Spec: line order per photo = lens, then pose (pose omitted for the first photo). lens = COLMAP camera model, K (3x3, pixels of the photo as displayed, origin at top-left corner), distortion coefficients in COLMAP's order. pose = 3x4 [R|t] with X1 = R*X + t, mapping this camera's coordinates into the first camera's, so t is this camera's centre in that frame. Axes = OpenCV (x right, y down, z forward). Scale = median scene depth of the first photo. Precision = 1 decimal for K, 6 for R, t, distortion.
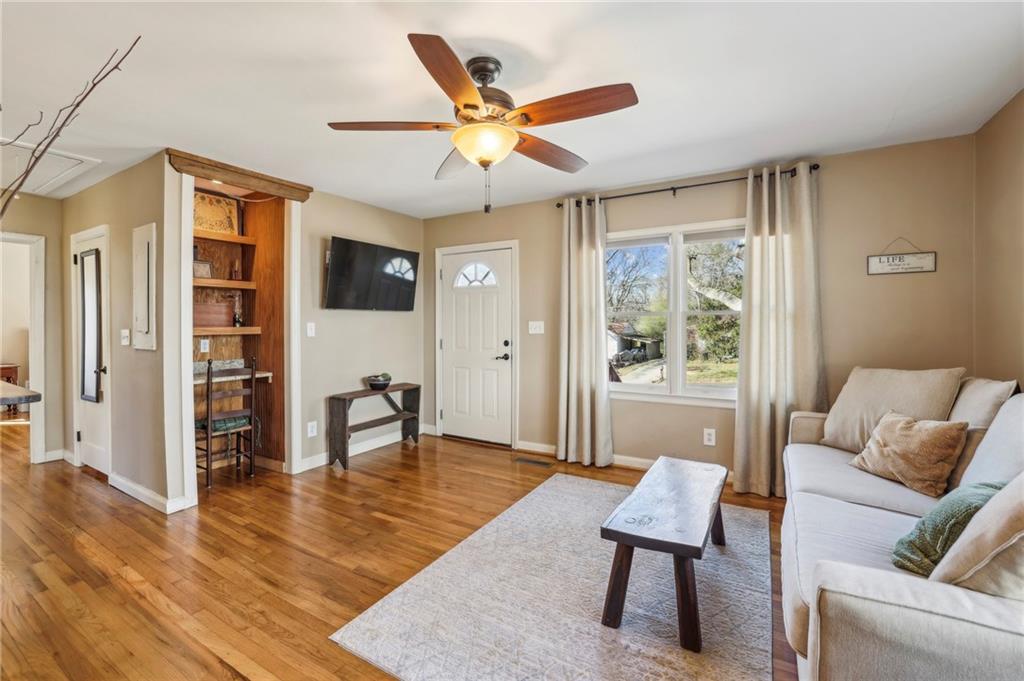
lens RADIAL K [[448.9, 0, 506.3], [0, 448.9, 321.3], [0, 0, 1]] dist [-0.036453, 0.000097]
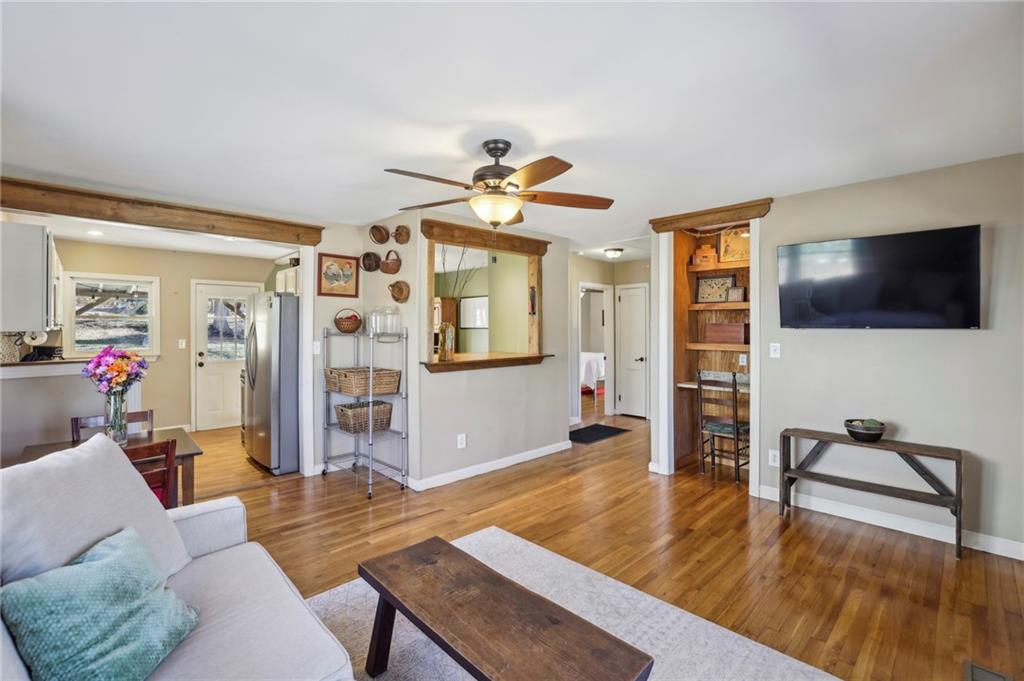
lens RADIAL K [[455.7, 0, 510.6], [0, 455.7, 326.1], [0, 0, 1]] dist [-0.026292, 0.000334]
pose [[-0.258535, 0.002501, -0.965999, 0.642700], [0.000965, 0.999997, 0.002331, -0.036814], [0.966001, -0.000329, -0.258537, 0.748672]]
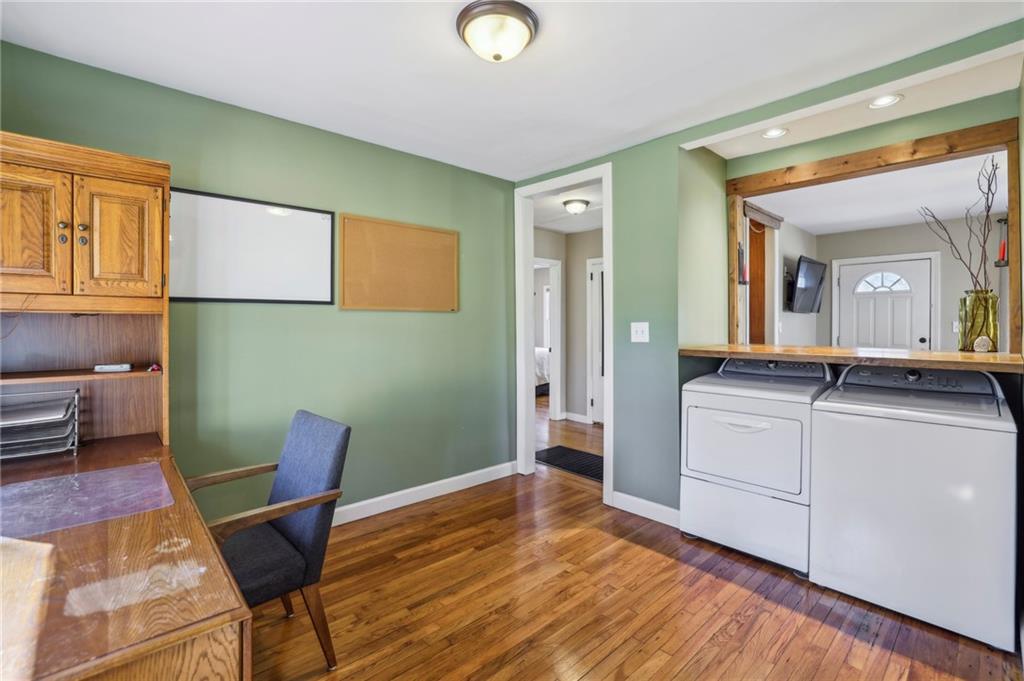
lens RADIAL K [[455.7, 0, 510.6], [0, 455.7, 326.1], [0, 0, 1]] dist [-0.026292, 0.000334]
pose [[0.959124, 0.005668, -0.282931, -0.865226], [-0.003140, 0.999951, 0.009386, 0.004935], [0.282970, -0.008113, 0.959094, -0.513407]]
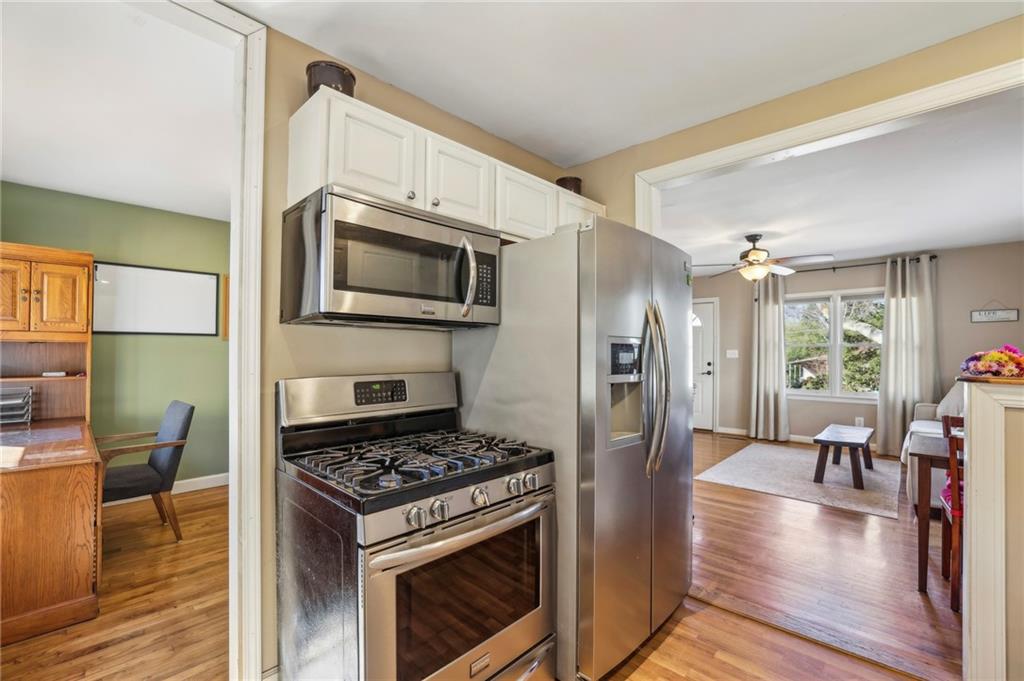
lens RADIAL K [[439.1, 0, 516.5], [0, 439.1, 345.6], [0, 0, 1]] dist [-0.021820, 0.000689]
pose [[0.977276, 0.004613, -0.211921, -0.409346], [-0.006937, 0.999924, -0.010222, 0.006436], [0.211858, 0.011460, 0.977233, -0.766670]]
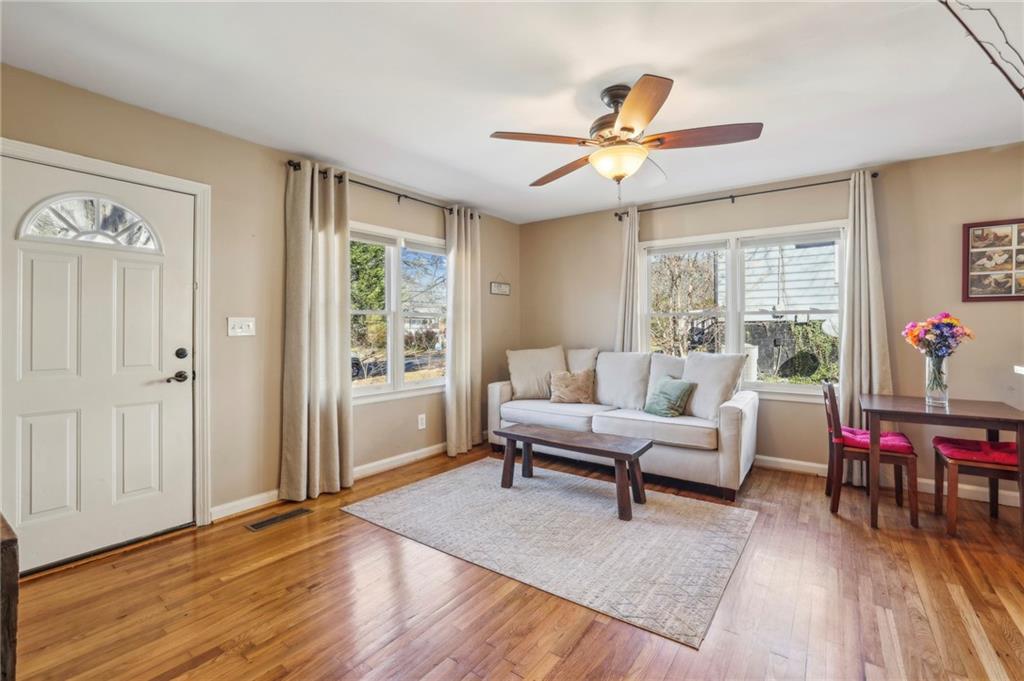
lens RADIAL K [[455.7, 0, 510.6], [0, 455.7, 326.1], [0, 0, 1]] dist [-0.026292, 0.000334]
pose [[0.085812, 0.010159, 0.996260, -0.676829], [0.000271, 0.999948, -0.010219, 0.023677], [-0.996311, 0.001147, 0.085805, 0.641554]]
